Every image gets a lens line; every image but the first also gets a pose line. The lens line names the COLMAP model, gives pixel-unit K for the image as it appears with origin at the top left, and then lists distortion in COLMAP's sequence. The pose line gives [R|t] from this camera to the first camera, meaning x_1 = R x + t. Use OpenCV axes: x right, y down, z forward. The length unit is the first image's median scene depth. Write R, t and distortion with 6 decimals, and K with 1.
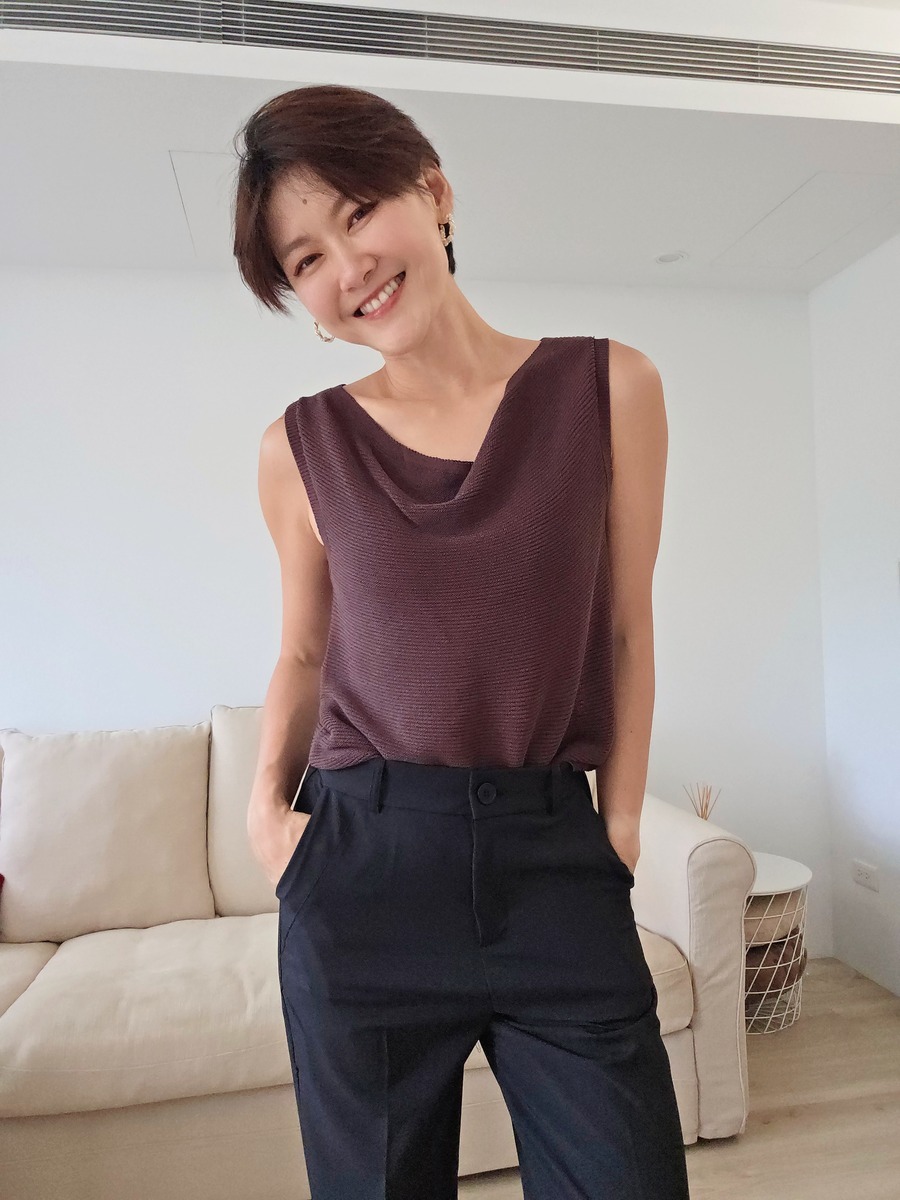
lens RADIAL K [[1005.3, 0, 447.7], [0, 1005.3, 592.3], [0, 0, 1]] dist [0.014587, -0.007465]
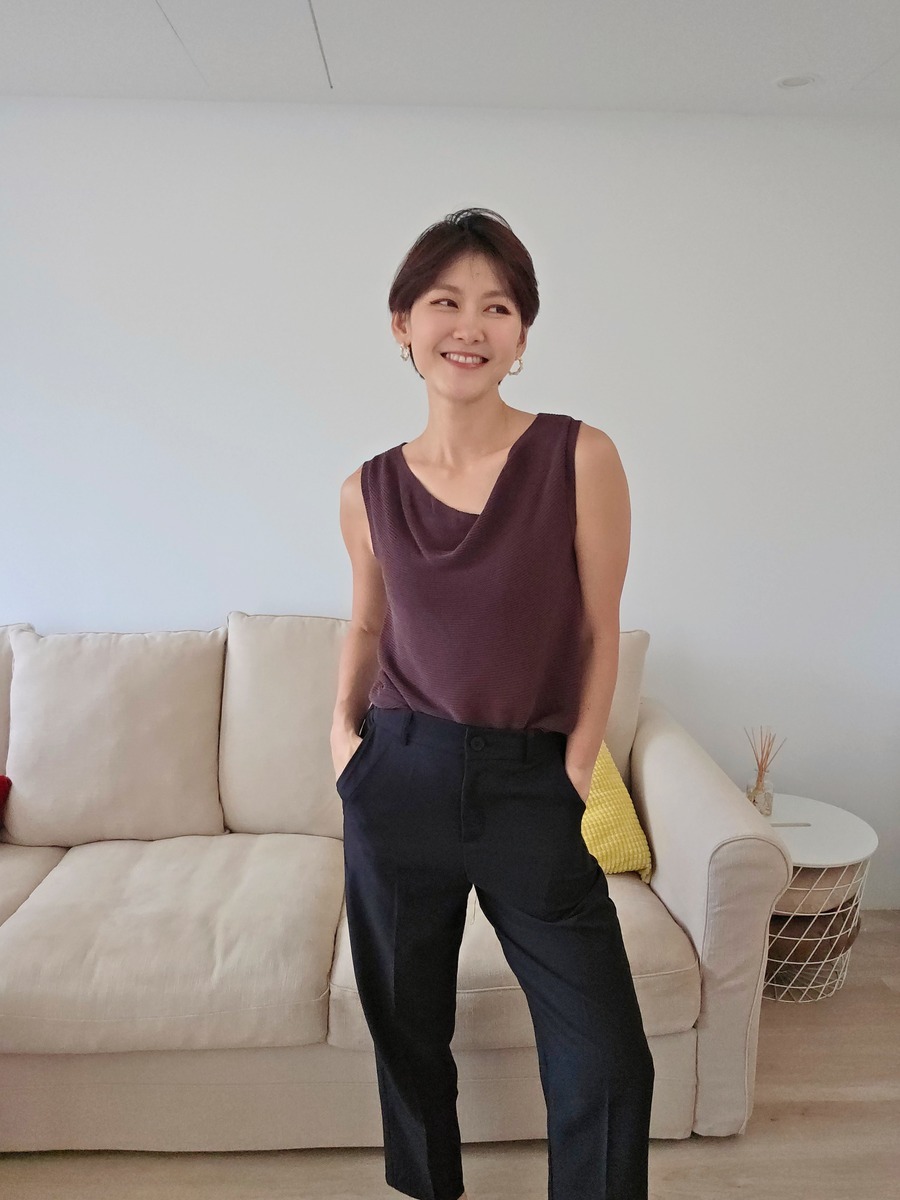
lens RADIAL K [[1005.3, 0, 455.5], [0, 1005.3, 599.4], [0, 0, 1]] dist [0.014587, -0.007465]
pose [[0.988931, 0.066943, -0.132414, 0.102375], [-0.036759, 0.975153, 0.218463, -0.116291], [0.143749, -0.211178, 0.966820, 0.140994]]
